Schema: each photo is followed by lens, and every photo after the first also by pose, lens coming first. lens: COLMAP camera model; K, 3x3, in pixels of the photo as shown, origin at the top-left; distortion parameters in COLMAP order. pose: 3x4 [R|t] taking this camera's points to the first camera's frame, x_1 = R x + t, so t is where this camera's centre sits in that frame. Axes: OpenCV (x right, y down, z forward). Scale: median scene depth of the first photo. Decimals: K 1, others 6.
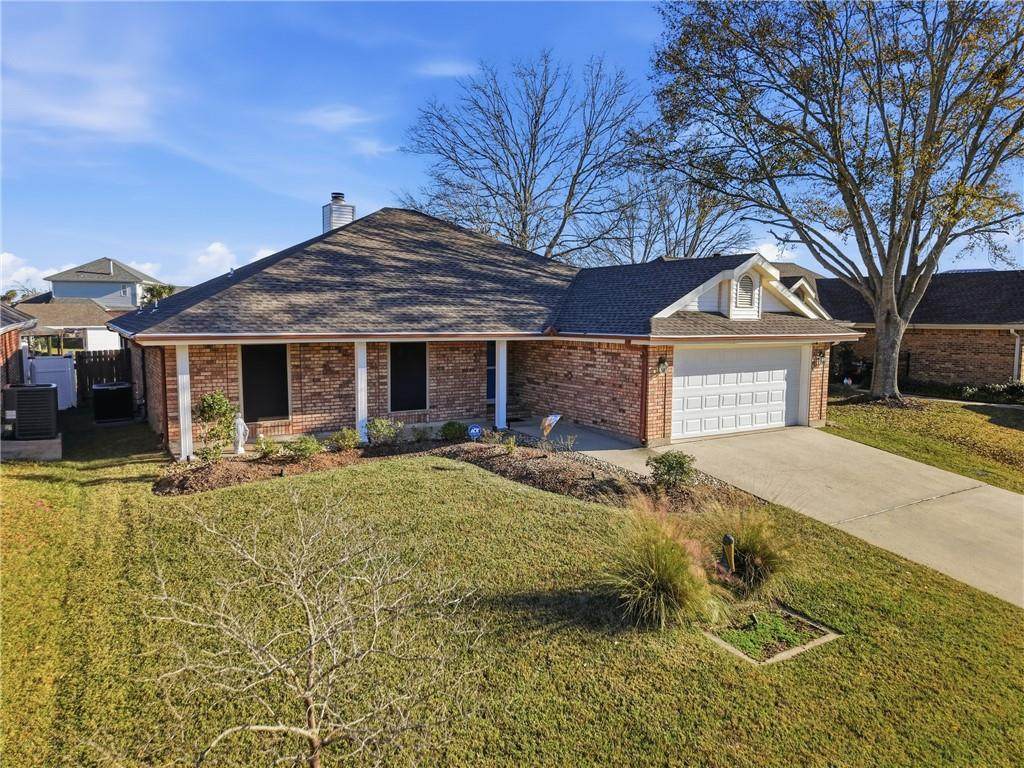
lens RADIAL K [[694.5, 0, 520.8], [0, 694.5, 385.1], [0, 0, 1]] dist [0.036594, -0.043844]
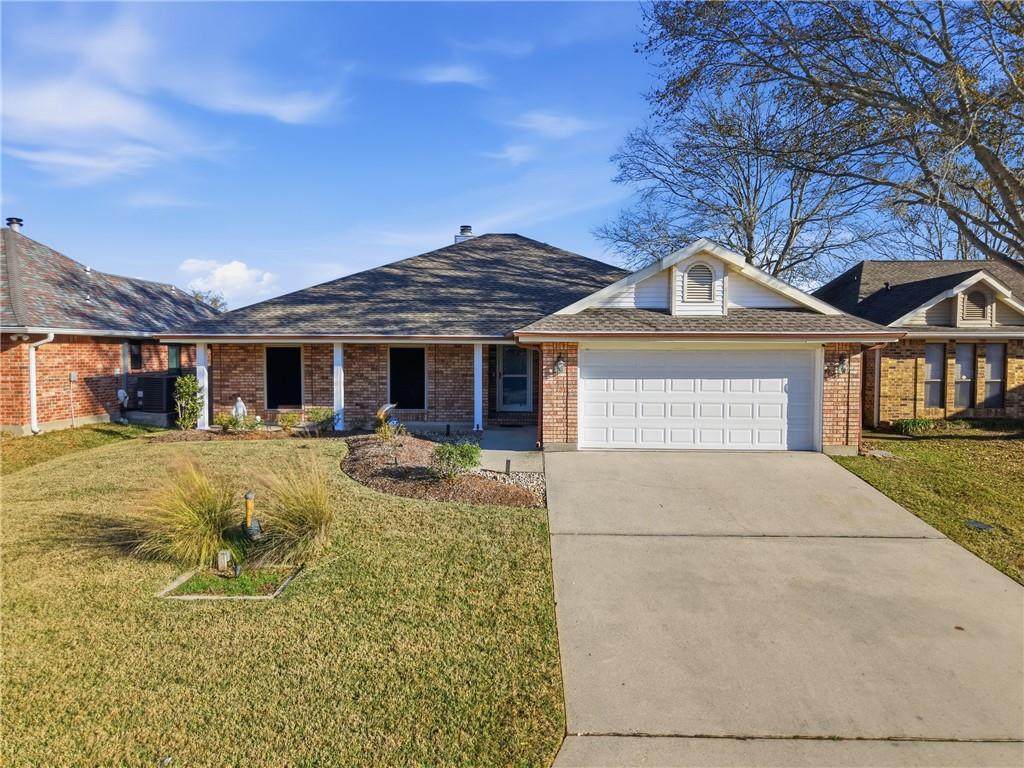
lens RADIAL K [[694.5, 0, 520.8], [0, 694.5, 385.1], [0, 0, 1]] dist [0.036594, -0.043844]
pose [[0.835844, 0.018611, -0.548651, 0.619861], [-0.050657, 0.997776, -0.043329, 0.038931], [0.546624, 0.064009, 0.834928, 0.175506]]
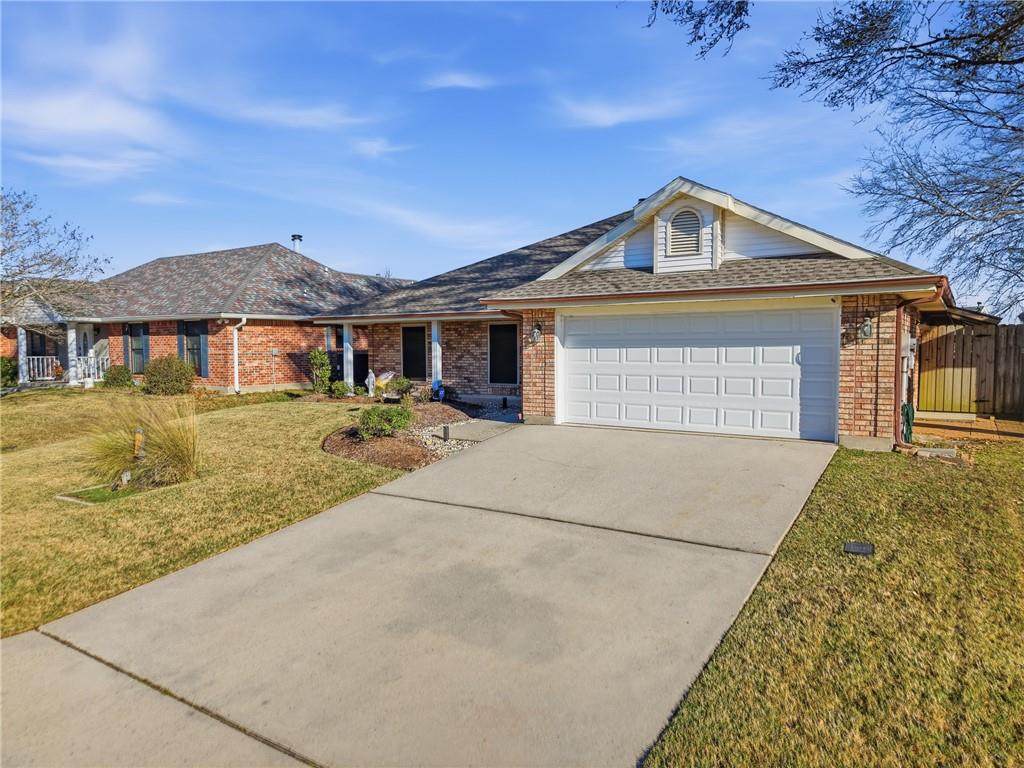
lens RADIAL K [[694.5, 0, 520.8], [0, 694.5, 385.1], [0, 0, 1]] dist [0.036594, -0.043844]
pose [[0.411586, 0.038722, -0.910548, 0.925869], [-0.083419, 0.996504, 0.004670, 0.032682], [0.907545, 0.074035, 0.413377, 0.569780]]
